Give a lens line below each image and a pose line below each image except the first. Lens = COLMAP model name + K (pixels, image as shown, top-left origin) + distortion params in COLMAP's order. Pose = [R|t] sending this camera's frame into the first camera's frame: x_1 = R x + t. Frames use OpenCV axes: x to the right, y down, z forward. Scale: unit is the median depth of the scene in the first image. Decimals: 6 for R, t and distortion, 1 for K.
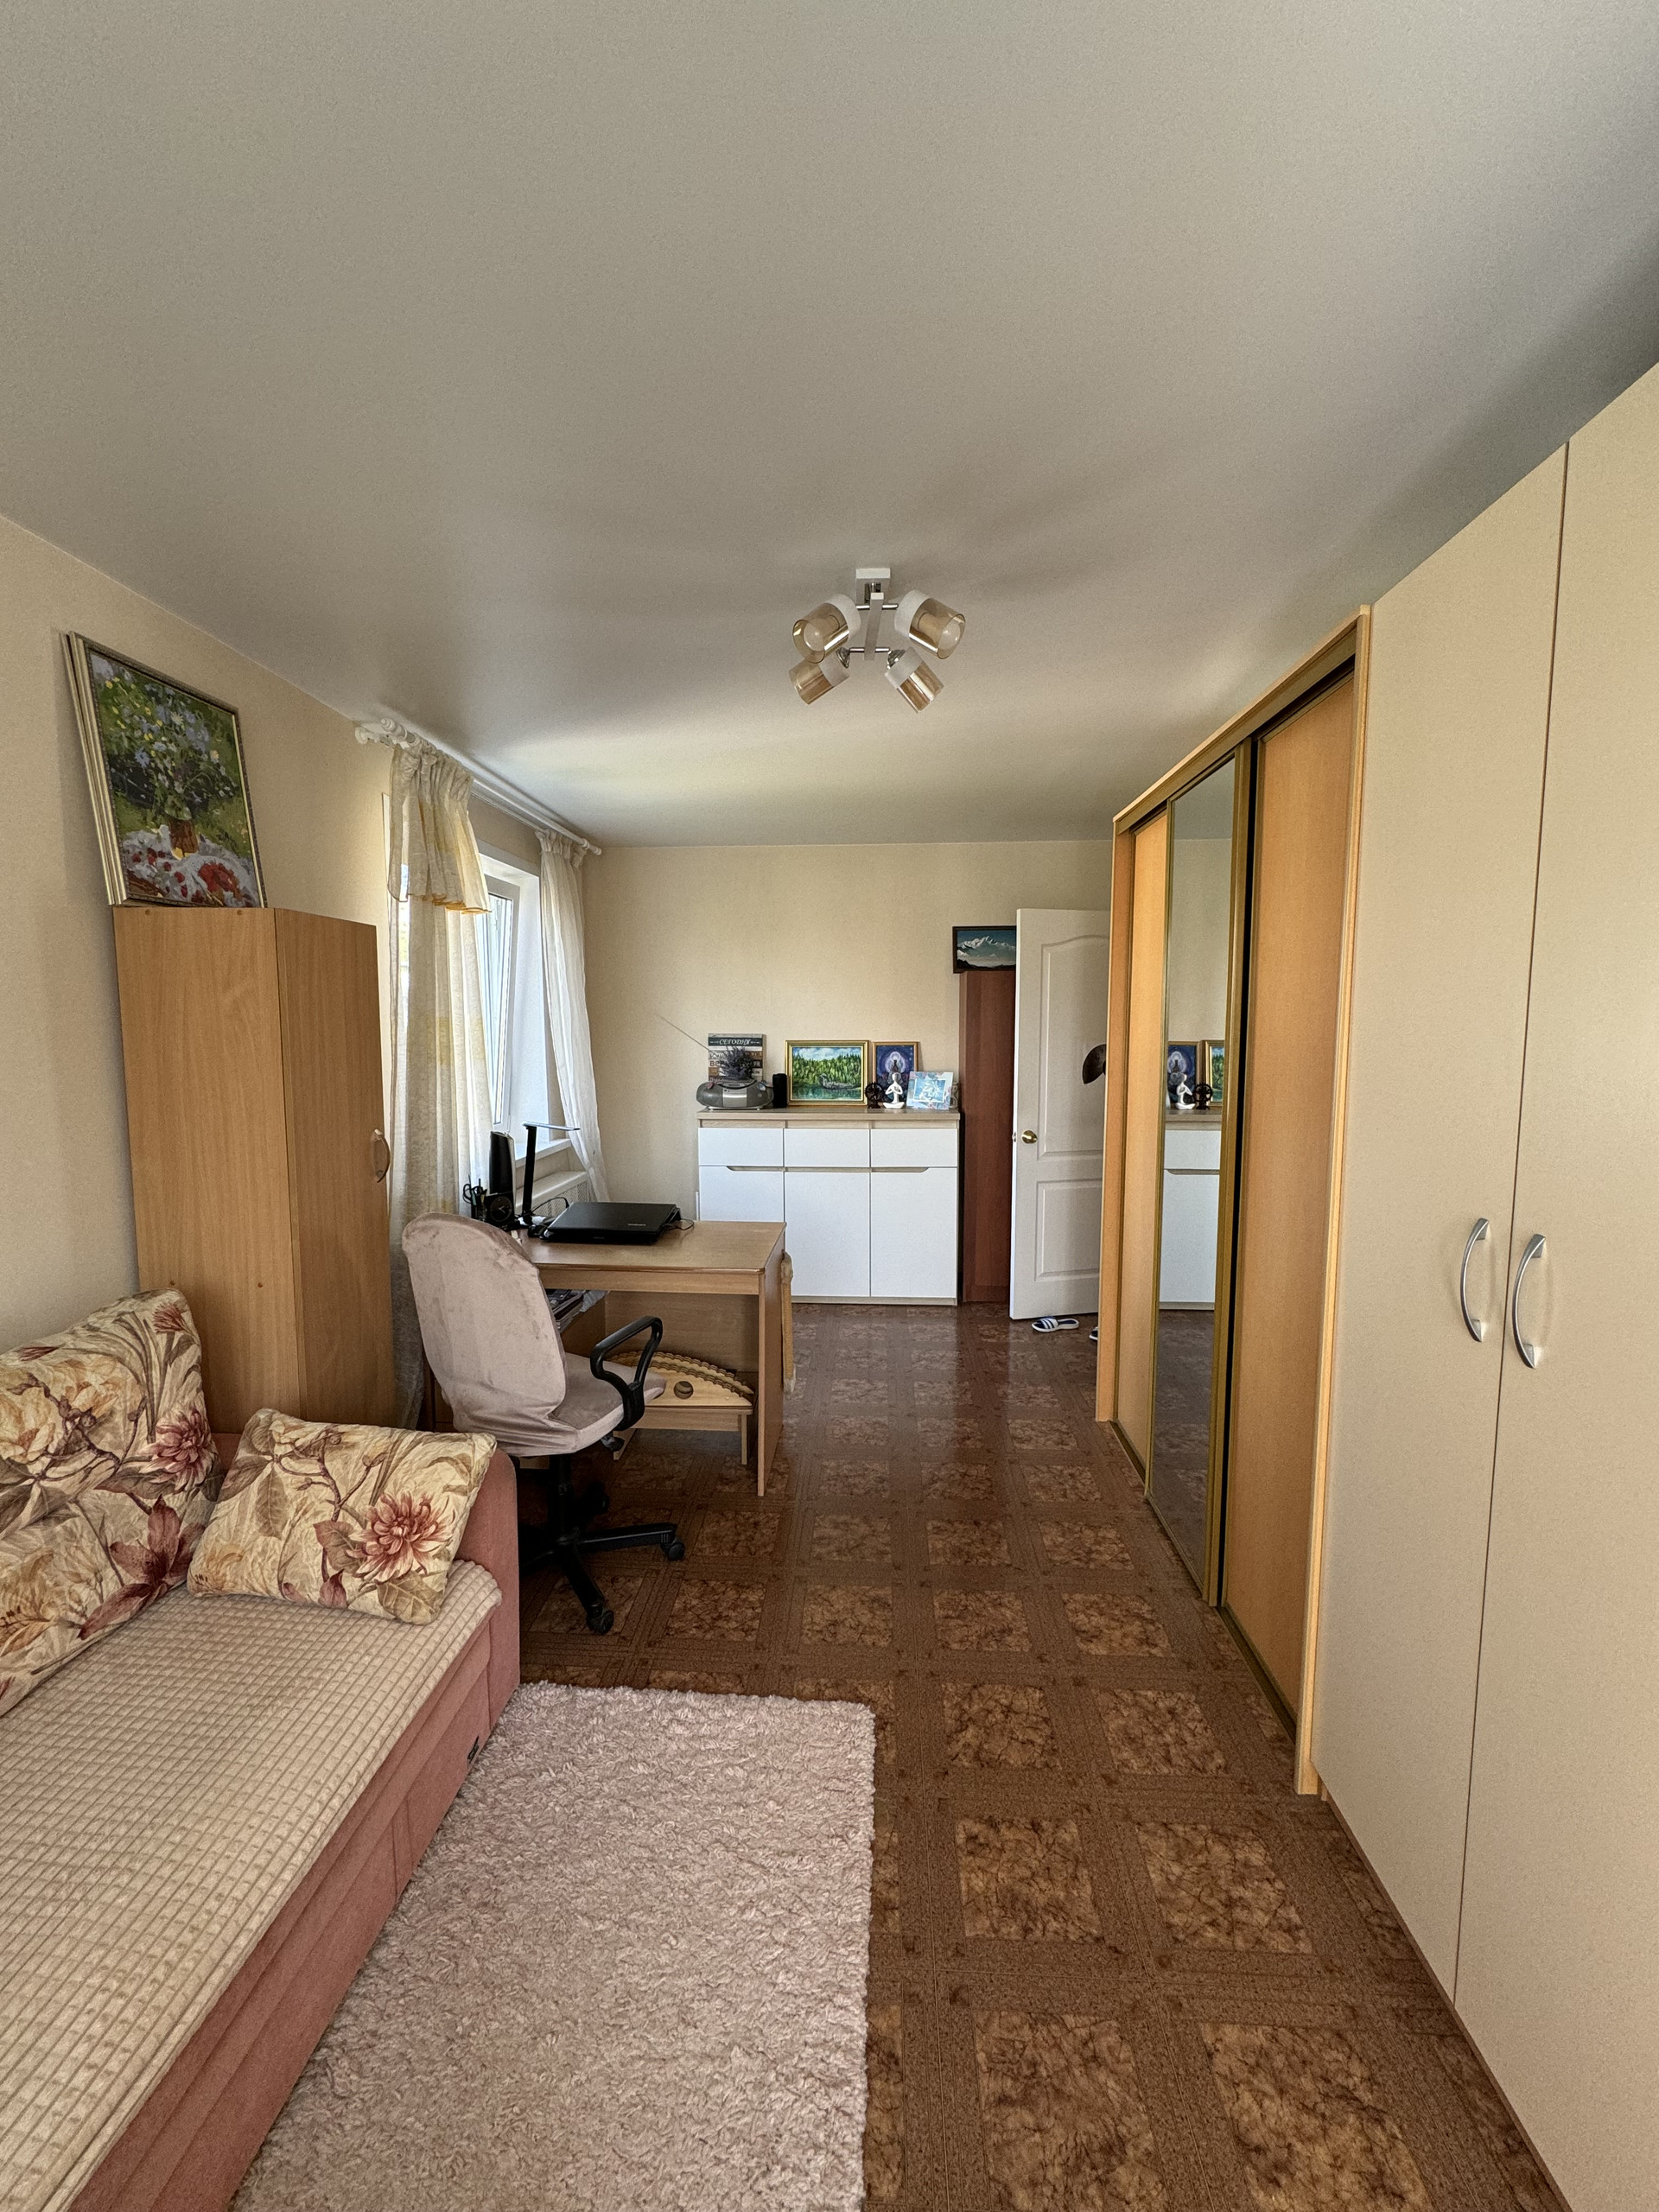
lens RADIAL K [[888.4, 0, 830.4], [0, 888.4, 1103.8], [0, 0, 1]] dist [-0.002425, -0.000300]
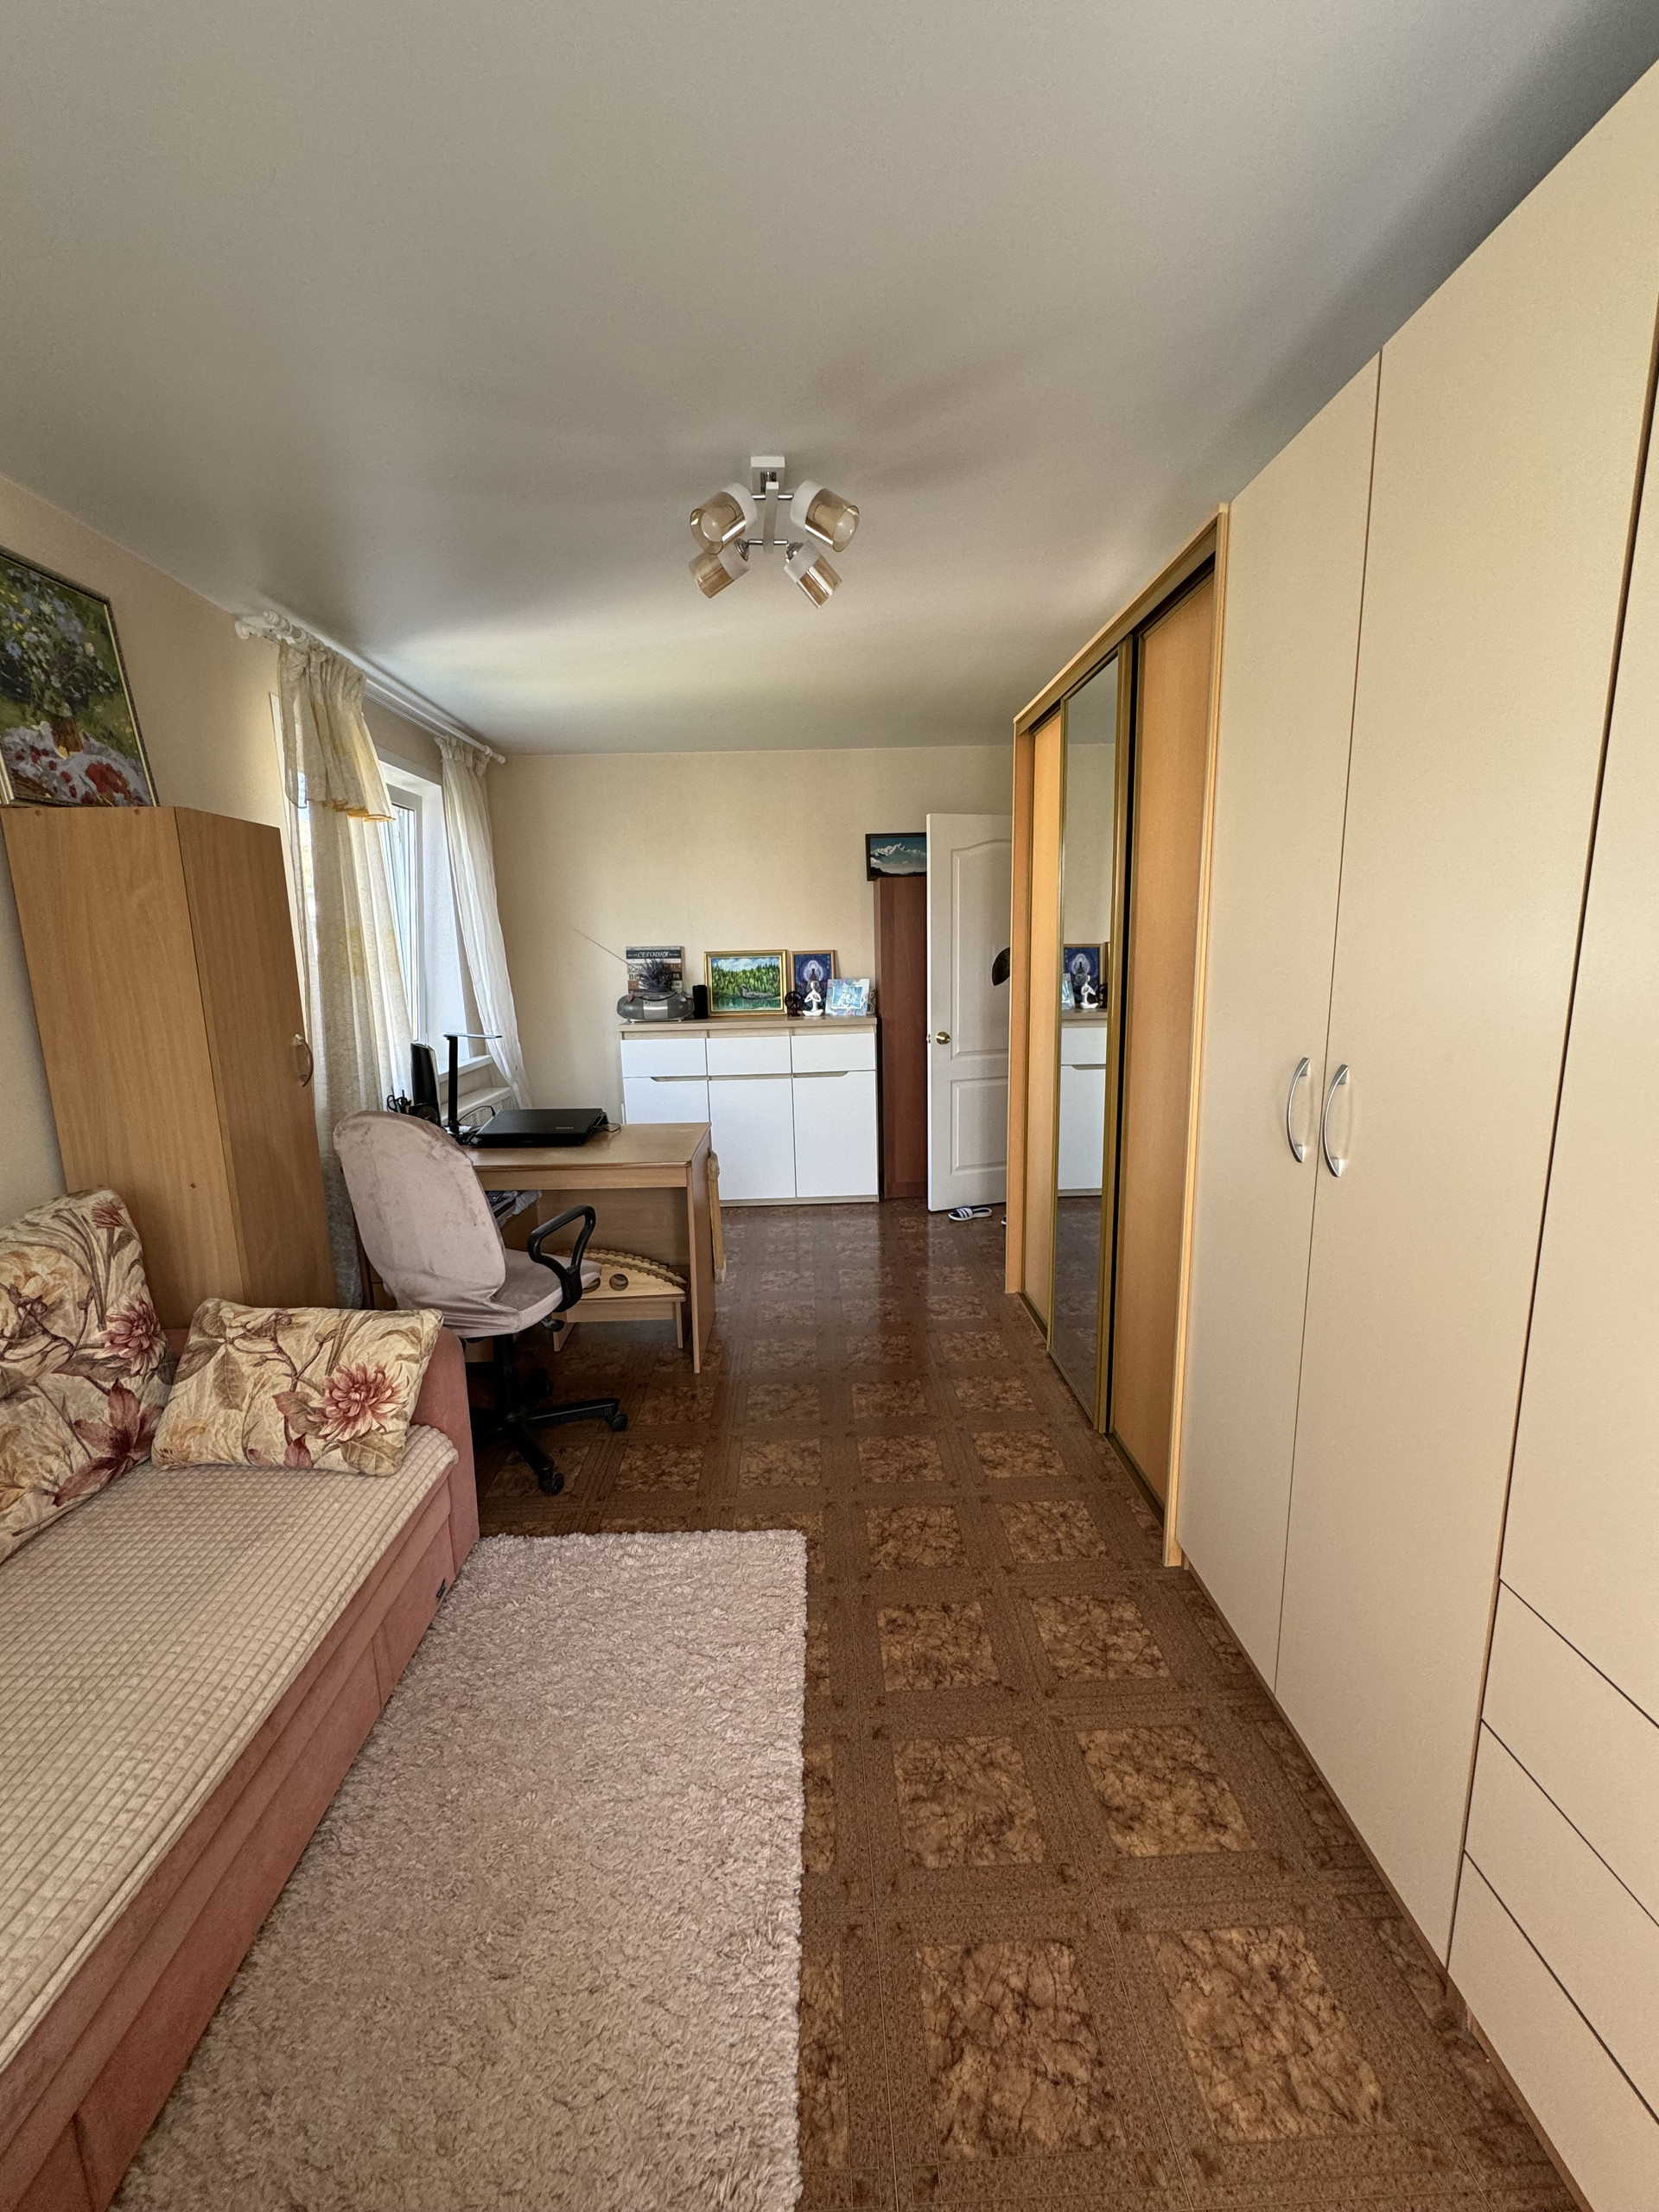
lens RADIAL K [[888.4, 0, 831.5], [0, 888.4, 1105.6], [0, 0, 1]] dist [-0.002425, -0.000300]
pose [[0.995846, -0.037189, 0.083109, 0.008676], [0.029763, 0.995598, 0.088880, 0.043478], [-0.086049, -0.086038, 0.992569, -0.071252]]
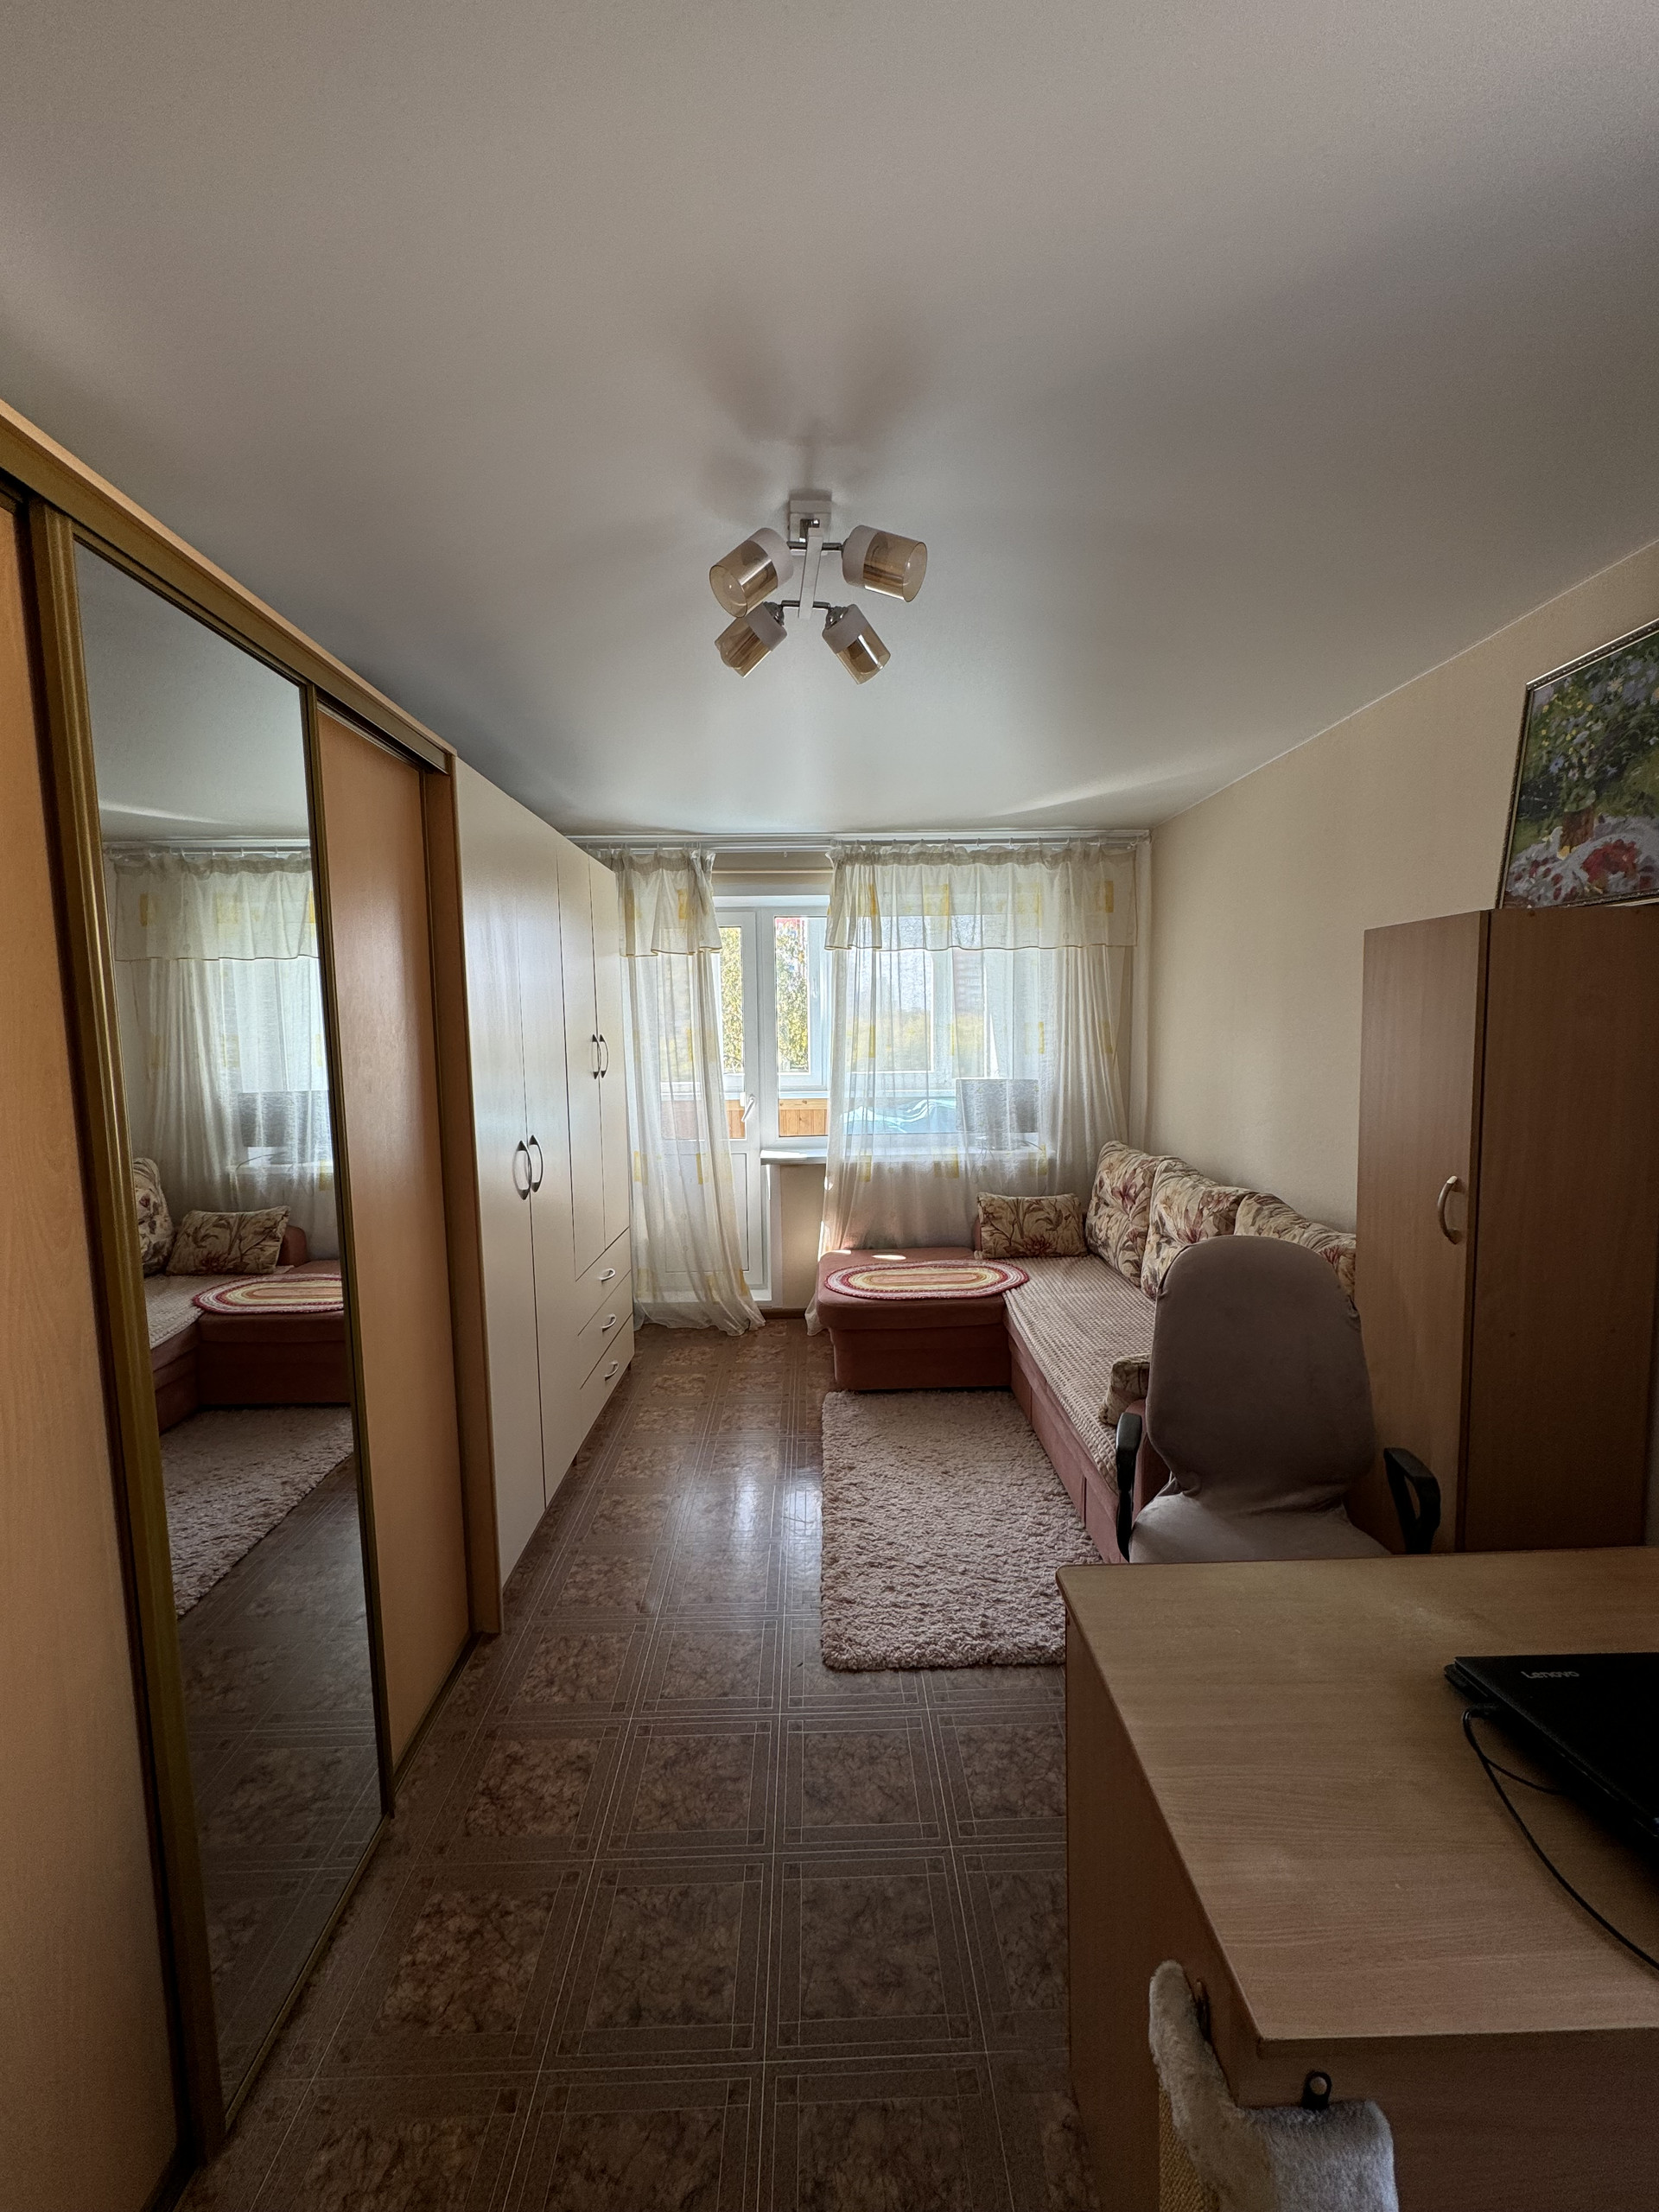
lens RADIAL K [[888.4, 0, 829.3], [0, 888.4, 1110.3], [0, 0, 1]] dist [-0.002425, -0.000300]
pose [[-0.996197, 0.024551, -0.083602, 0.114883], [0.008525, 0.982342, 0.186901, -0.203337], [0.086714, 0.185477, -0.978815, 1.944508]]
